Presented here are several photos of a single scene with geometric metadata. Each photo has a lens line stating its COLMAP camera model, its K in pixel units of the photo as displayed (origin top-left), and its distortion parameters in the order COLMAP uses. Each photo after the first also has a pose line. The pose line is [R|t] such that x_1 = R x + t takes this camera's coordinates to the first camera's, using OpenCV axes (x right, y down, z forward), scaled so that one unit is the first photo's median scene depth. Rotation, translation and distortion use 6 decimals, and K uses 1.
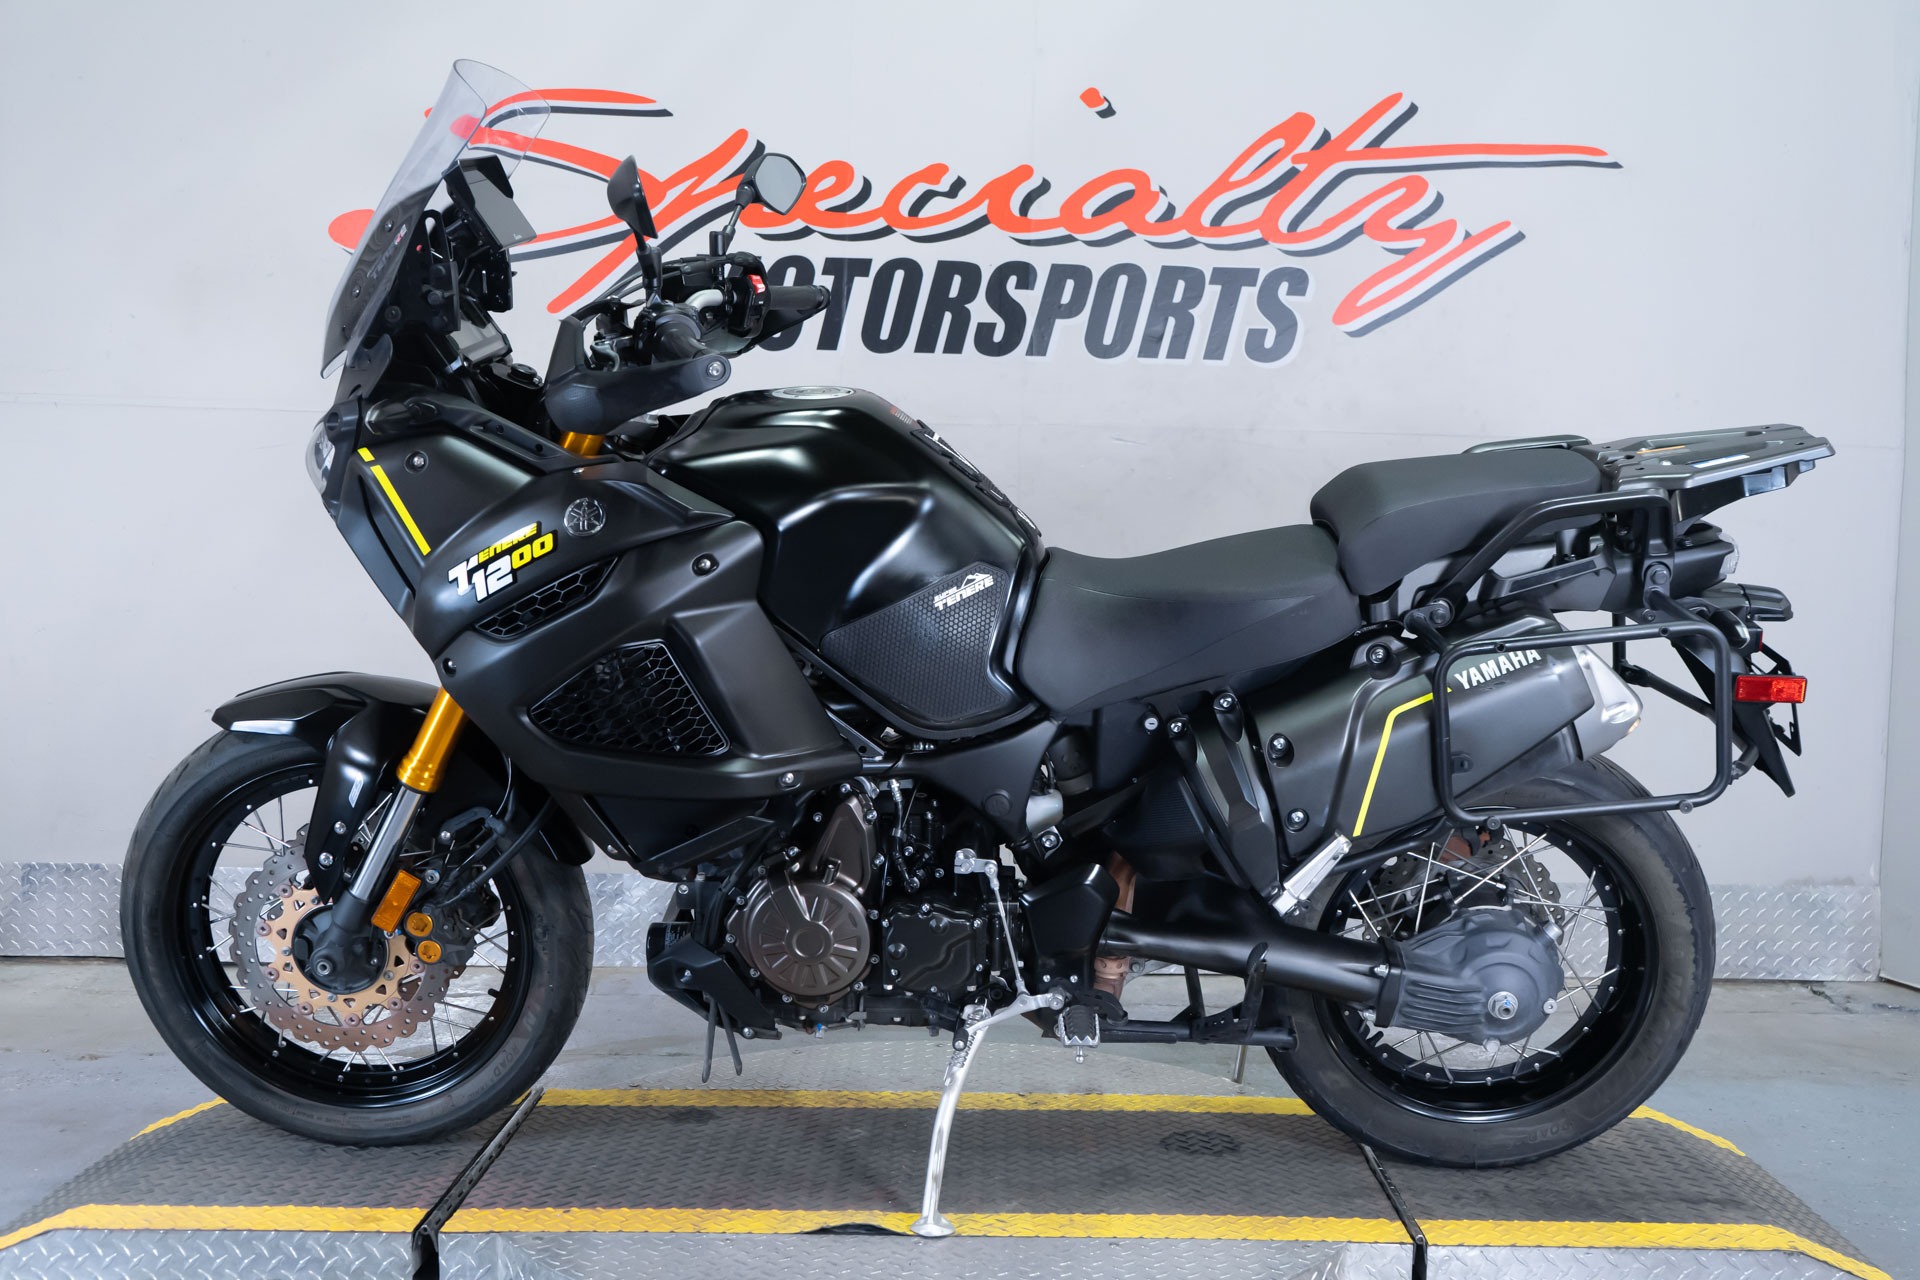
lens RADIAL K [[1910.4, 0, 955.9], [0, 1910.4, 639.8], [0, 0, 1]] dist [0.011834, 0.000000]
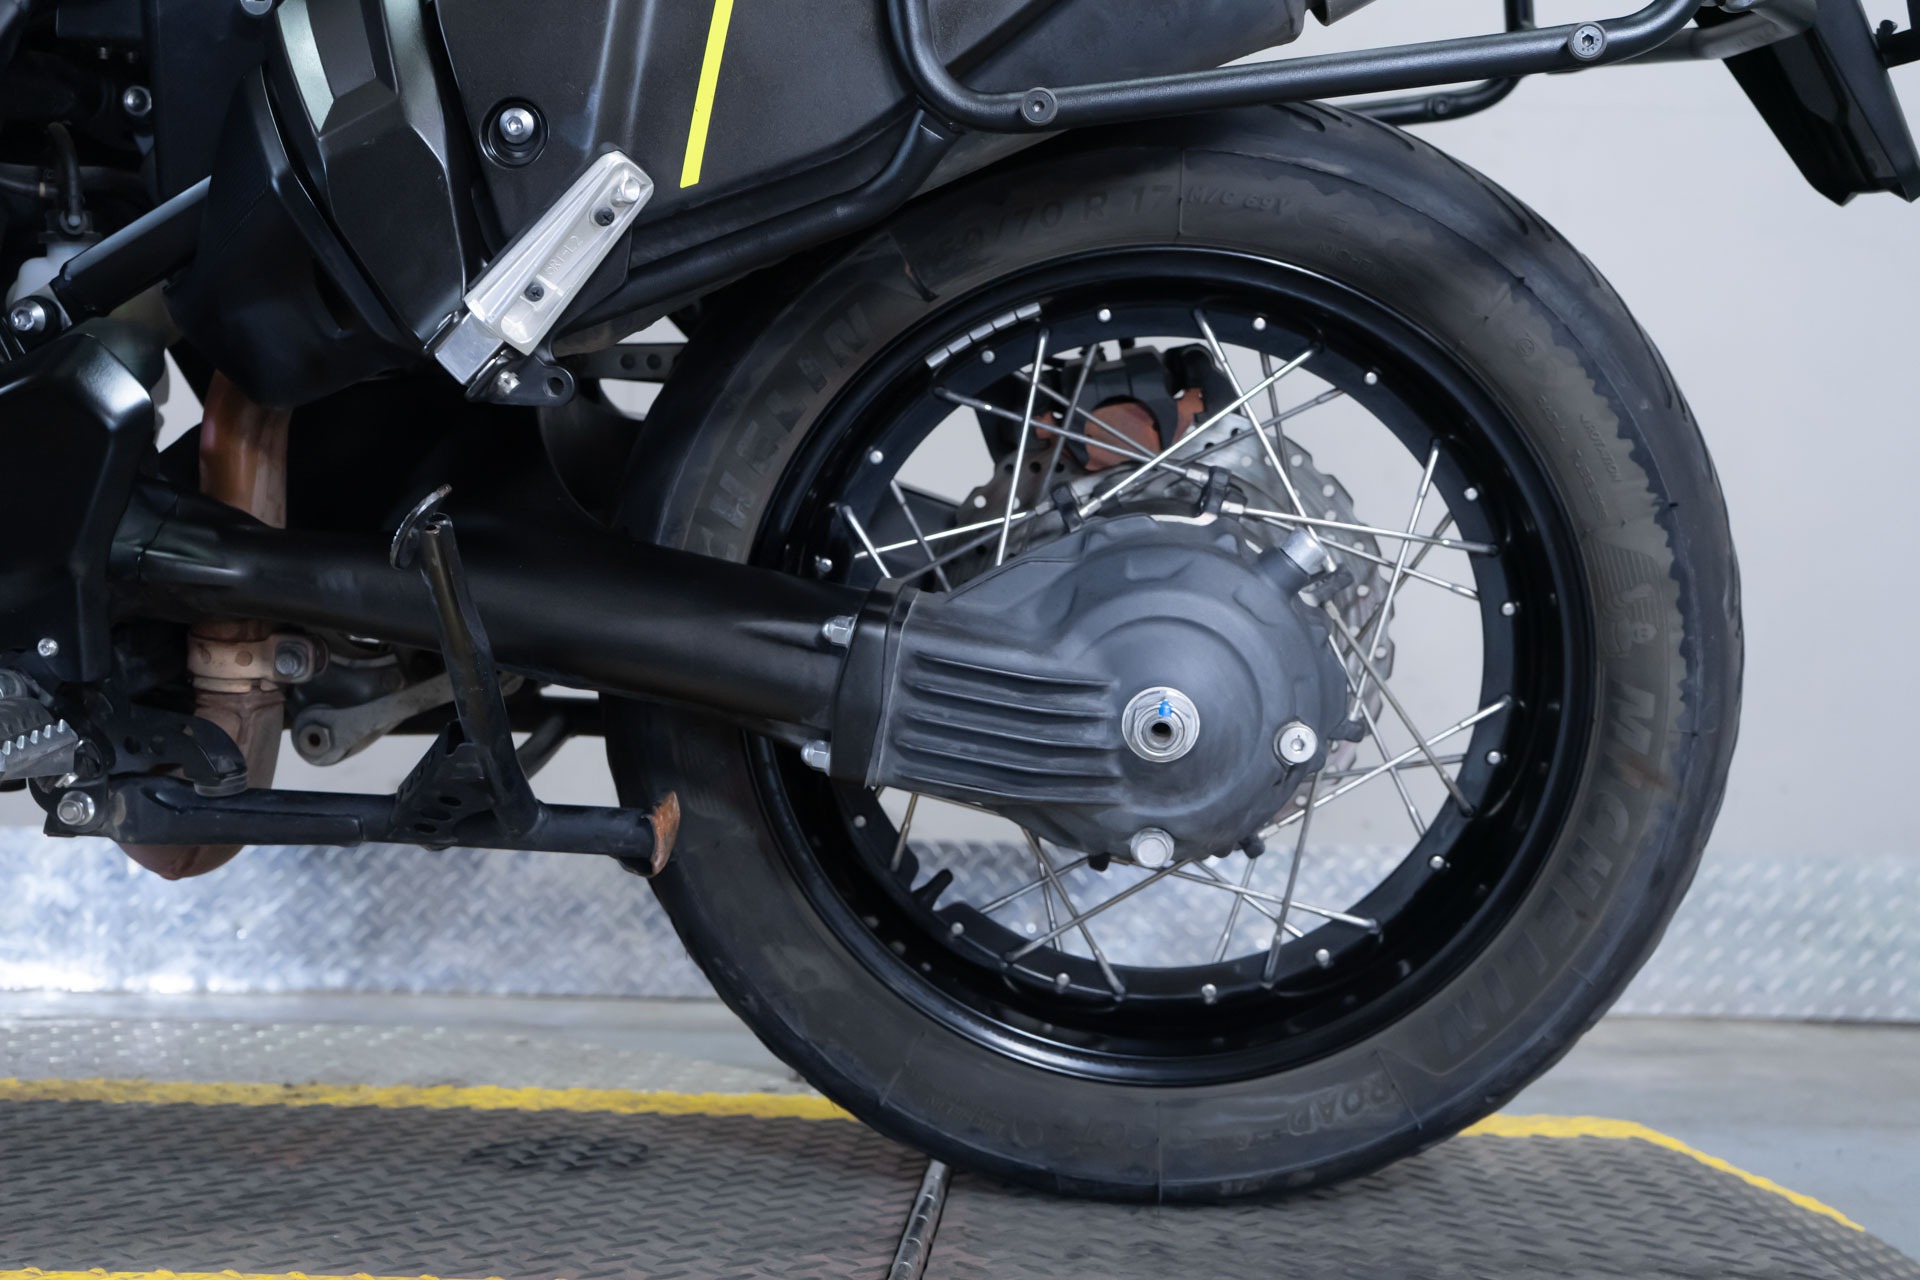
lens RADIAL K [[2106.0, 0, 951.9], [0, 2106.0, 633.6], [0, 0, 1]] dist [-0.008785, 0.000000]
pose [[0.998969, 0.002775, -0.045306, 0.243947], [-0.007177, 0.995231, -0.097282, 0.198178], [0.044820, 0.097507, 0.994225, 0.538271]]
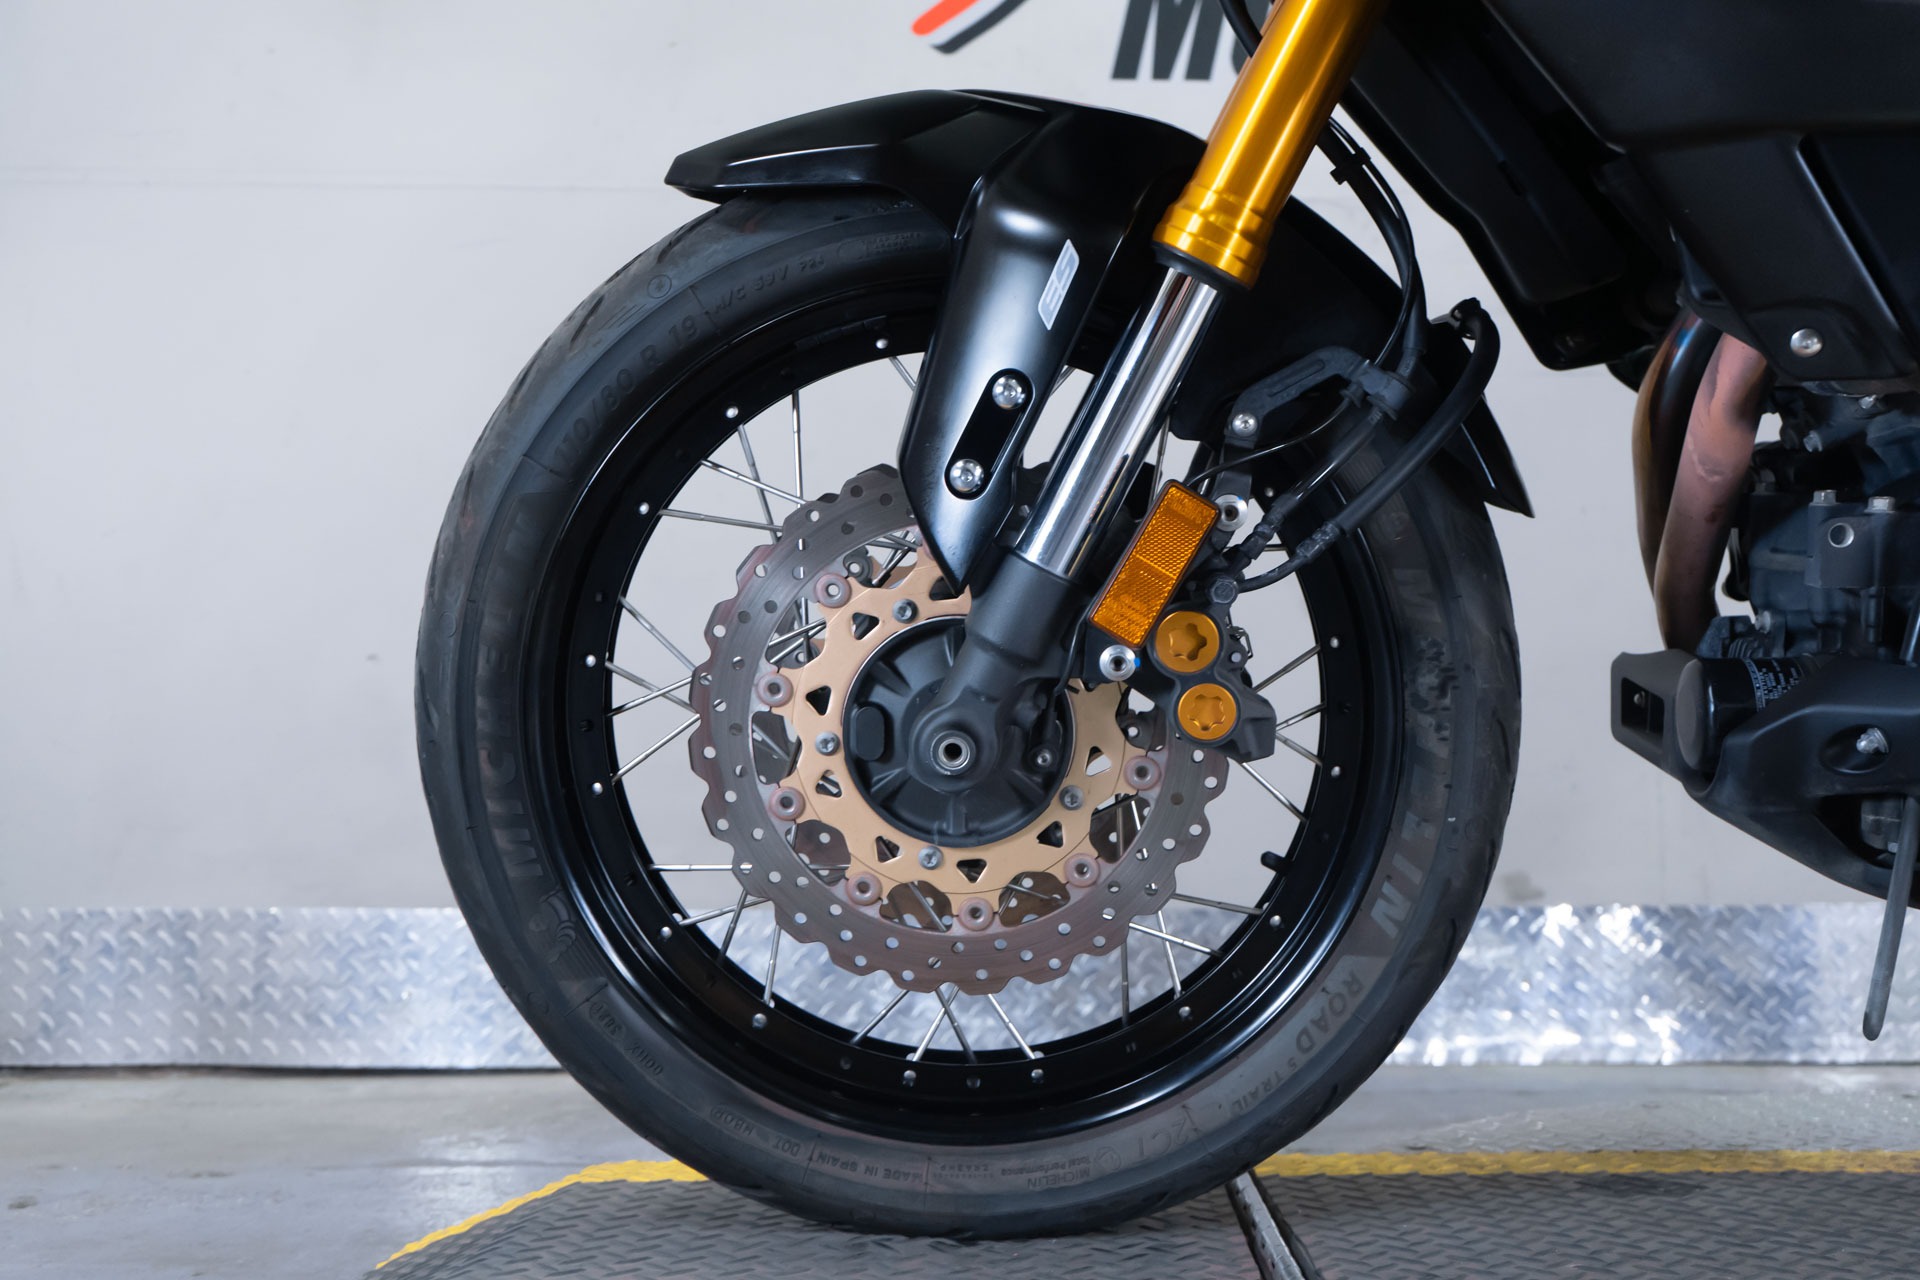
lens RADIAL K [[1976.5, 0, 978.4], [0, 1976.5, 659.9], [0, 0, 1]] dist [0.010474, 0.000000]
pose [[0.999700, -0.017676, 0.016972, -0.317866], [0.019793, 0.990786, -0.133984, 0.199701], [-0.014448, 0.134279, 0.990838, 0.558630]]
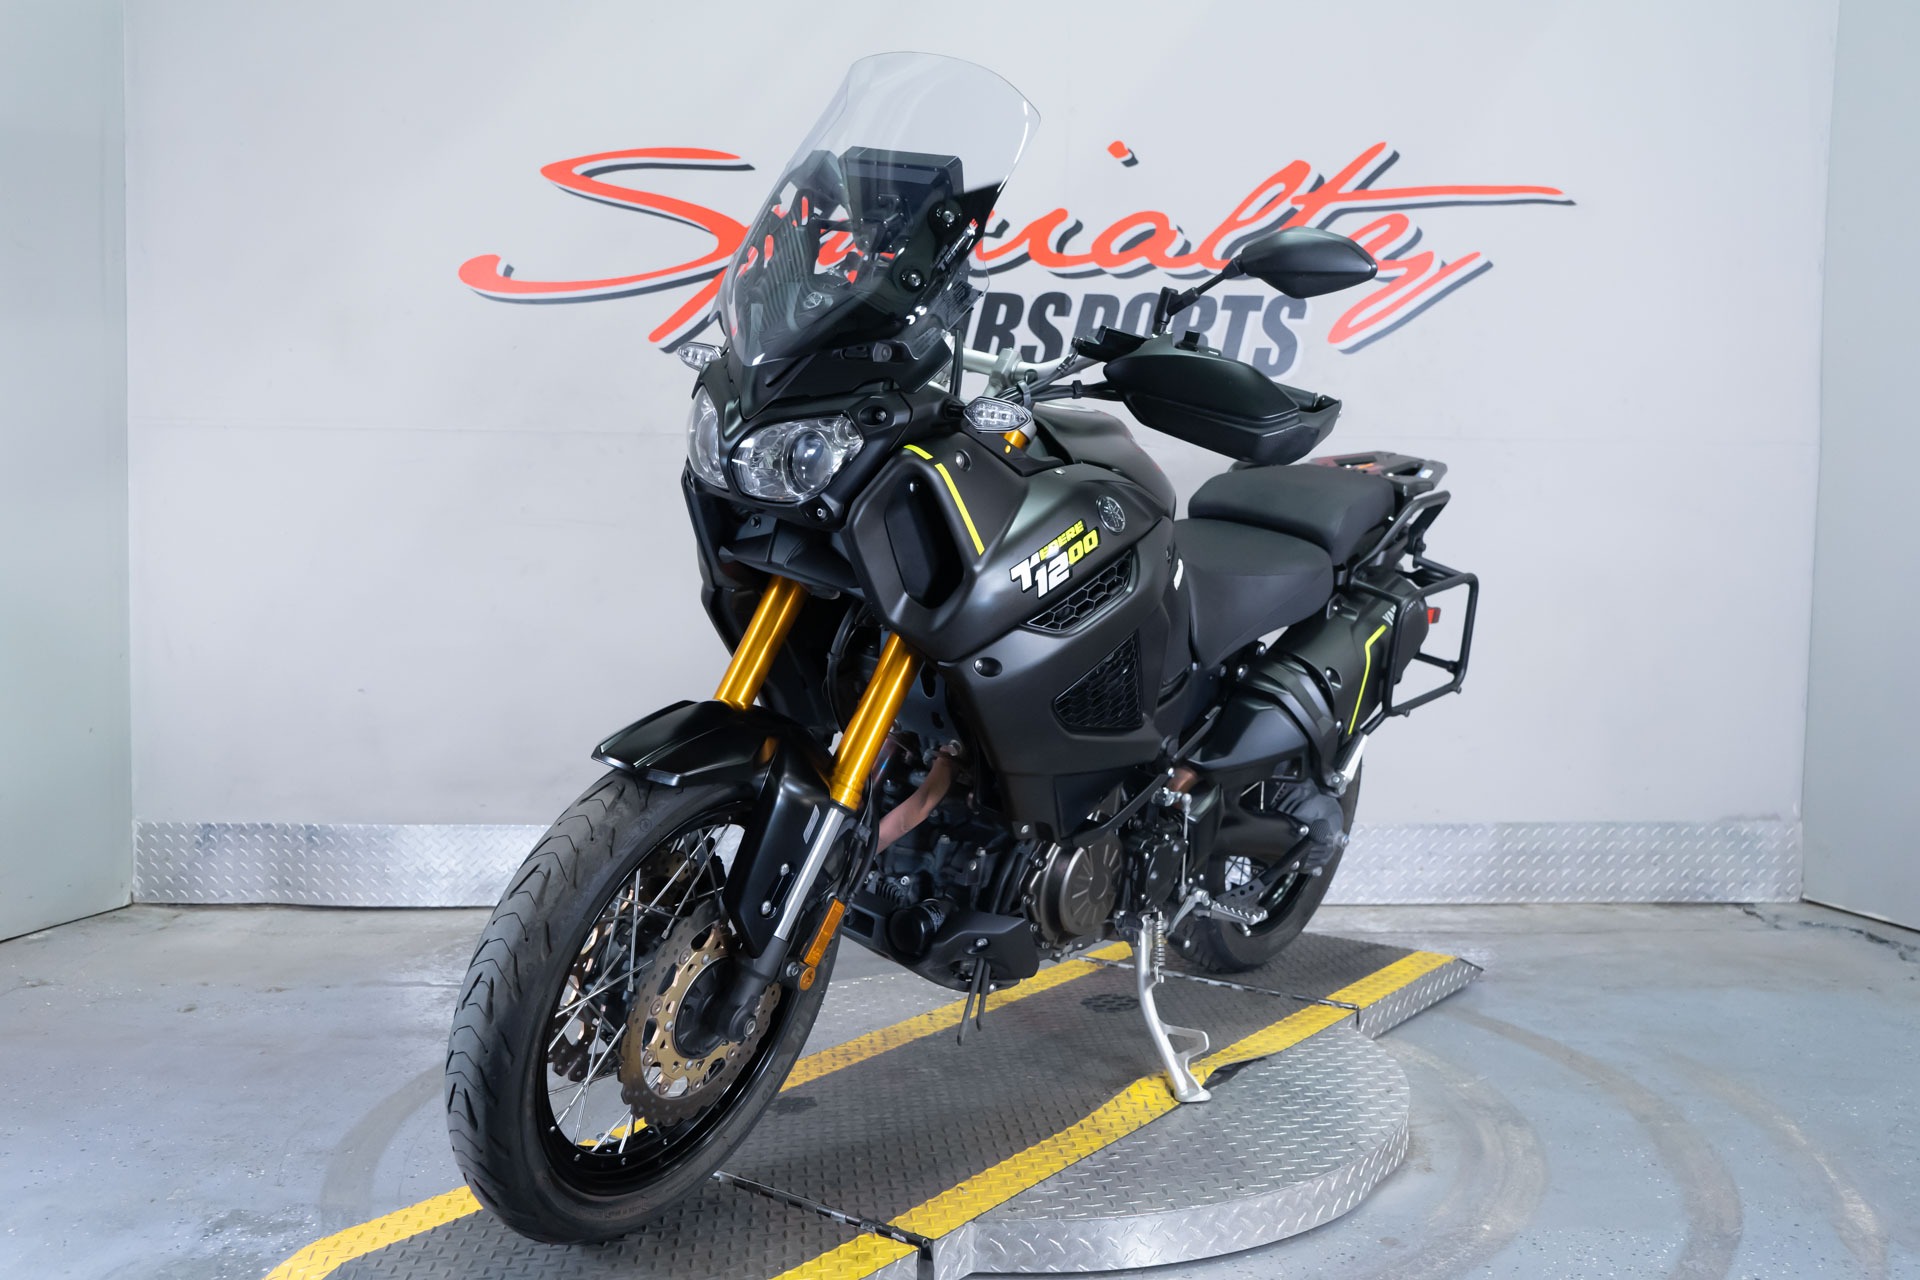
lens RADIAL K [[1651.8, 0, 955.6], [0, 1651.8, 635.2], [0, 0, 1]] dist [-0.001893, 0.010719]
pose [[0.999898, -0.013757, 0.003884, -0.053083], [0.013718, 0.999858, 0.009828, -0.001701], [-0.004018, -0.009774, 0.999944, -0.001373]]
